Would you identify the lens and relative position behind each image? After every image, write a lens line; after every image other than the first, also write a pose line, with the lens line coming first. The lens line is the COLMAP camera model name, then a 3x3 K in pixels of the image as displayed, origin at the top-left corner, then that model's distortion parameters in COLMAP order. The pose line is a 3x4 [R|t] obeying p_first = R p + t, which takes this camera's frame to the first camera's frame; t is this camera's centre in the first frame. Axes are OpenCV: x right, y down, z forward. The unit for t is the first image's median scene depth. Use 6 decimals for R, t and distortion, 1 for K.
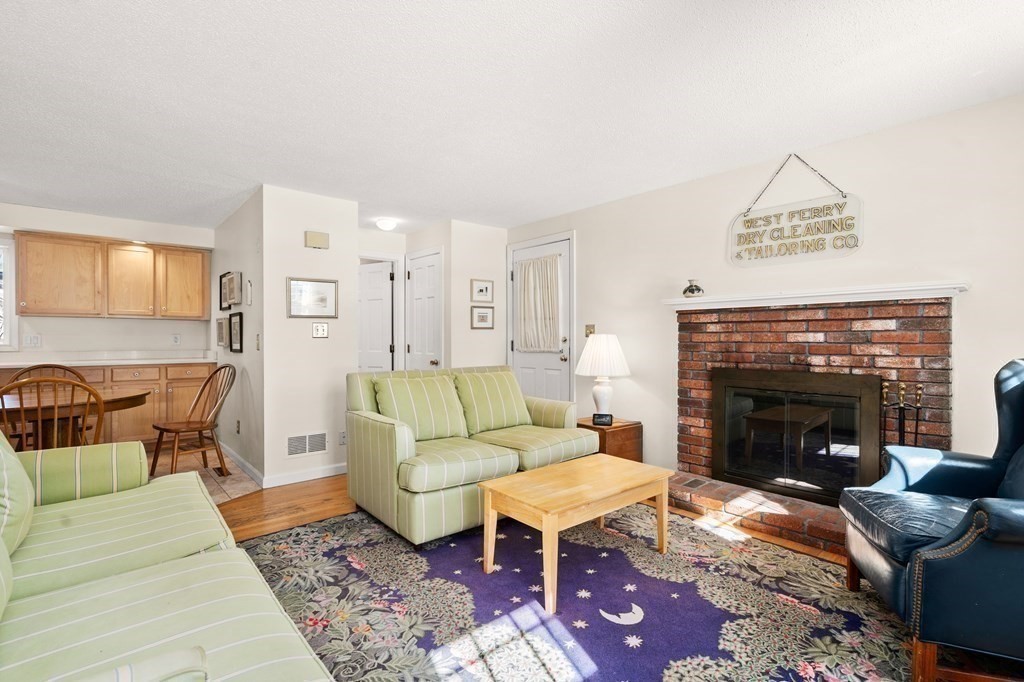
lens RADIAL K [[479.9, 0, 495.6], [0, 479.9, 340.8], [0, 0, 1]] dist [0.000860, 0.003795]
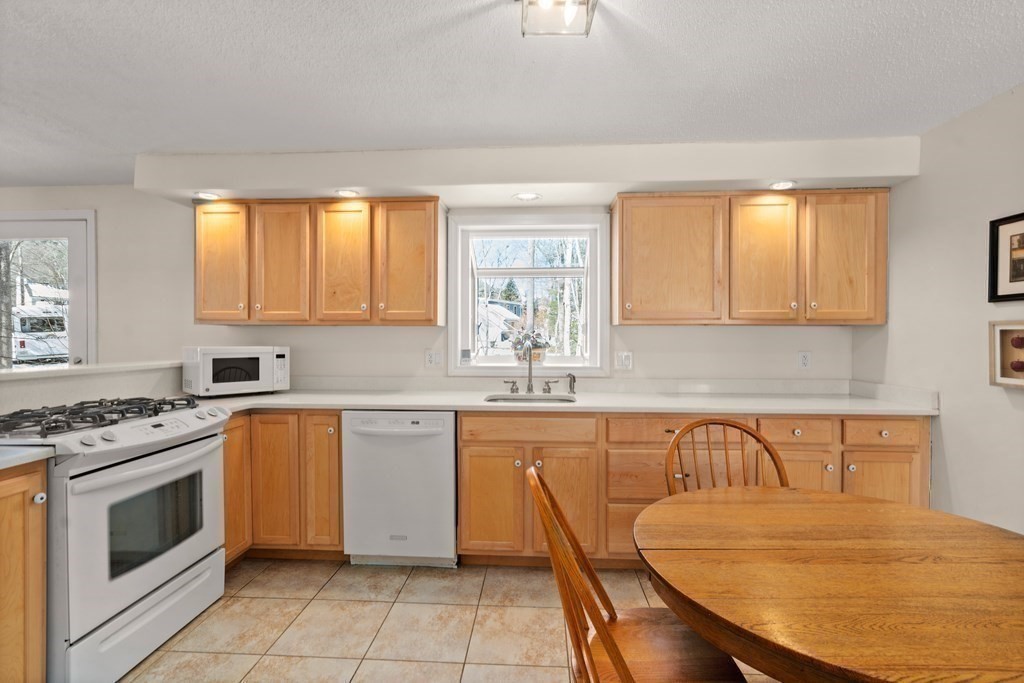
lens RADIAL K [[479.9, 0, 510.2], [0, 479.9, 341.0], [0, 0, 1]] dist [0.000860, 0.003795]
pose [[0.729384, 0.003240, -0.684097, -0.614963], [-0.003799, 0.999993, 0.000686, -0.028126], [0.684094, 0.002098, 0.729391, 0.402882]]
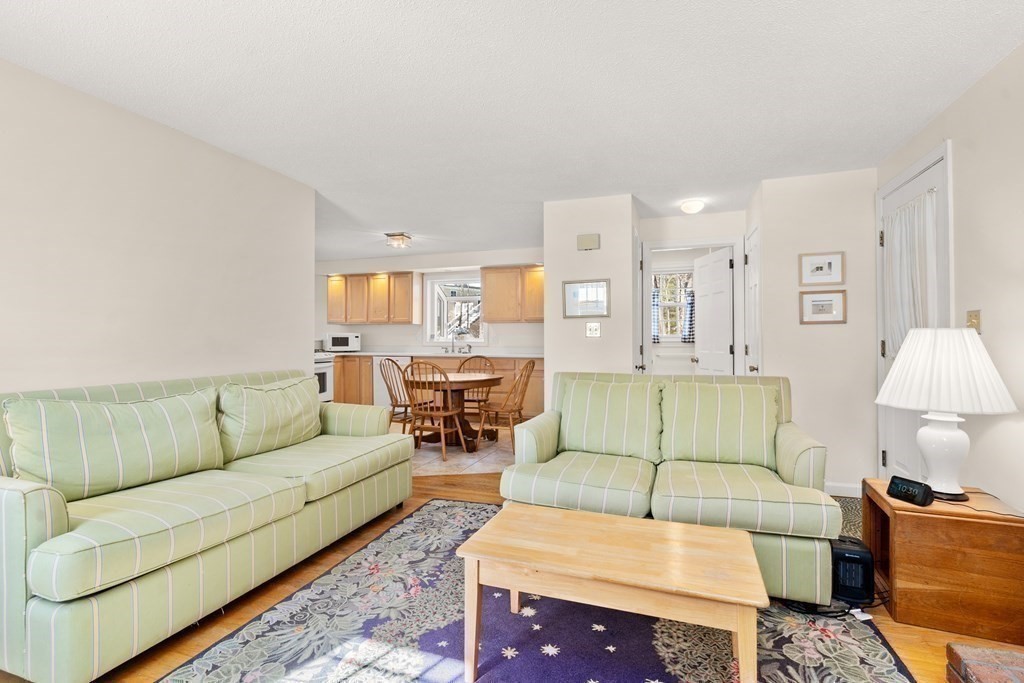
lens RADIAL K [[479.9, 0, 495.6], [0, 479.9, 329.6], [0, 0, 1]] dist [0.000860, 0.003795]
pose [[0.507423, -0.014876, -0.861569, 0.333257], [-0.002856, 0.999816, -0.018945, -0.001685], [0.861693, 0.012074, 0.507287, 0.248144]]
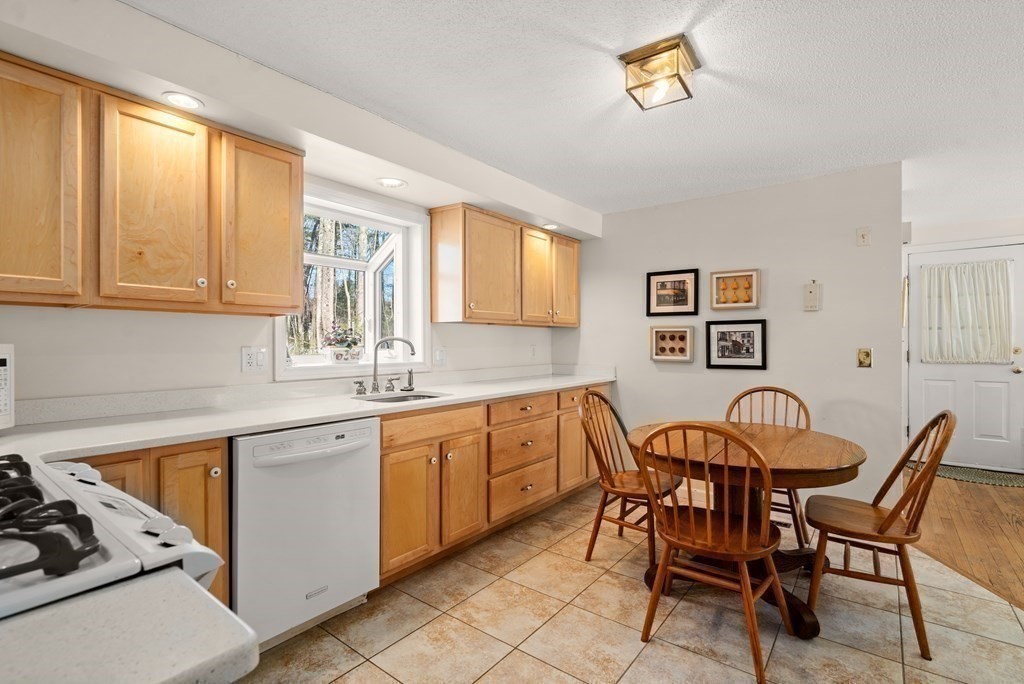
lens RADIAL K [[479.9, 0, 513.3], [0, 479.9, 342.4], [0, 0, 1]] dist [0.000860, 0.003795]
pose [[0.976378, -0.001652, 0.216063, -1.007746], [0.002148, 0.999996, -0.002062, -0.018725], [-0.216059, 0.002478, 0.976377, 0.269396]]
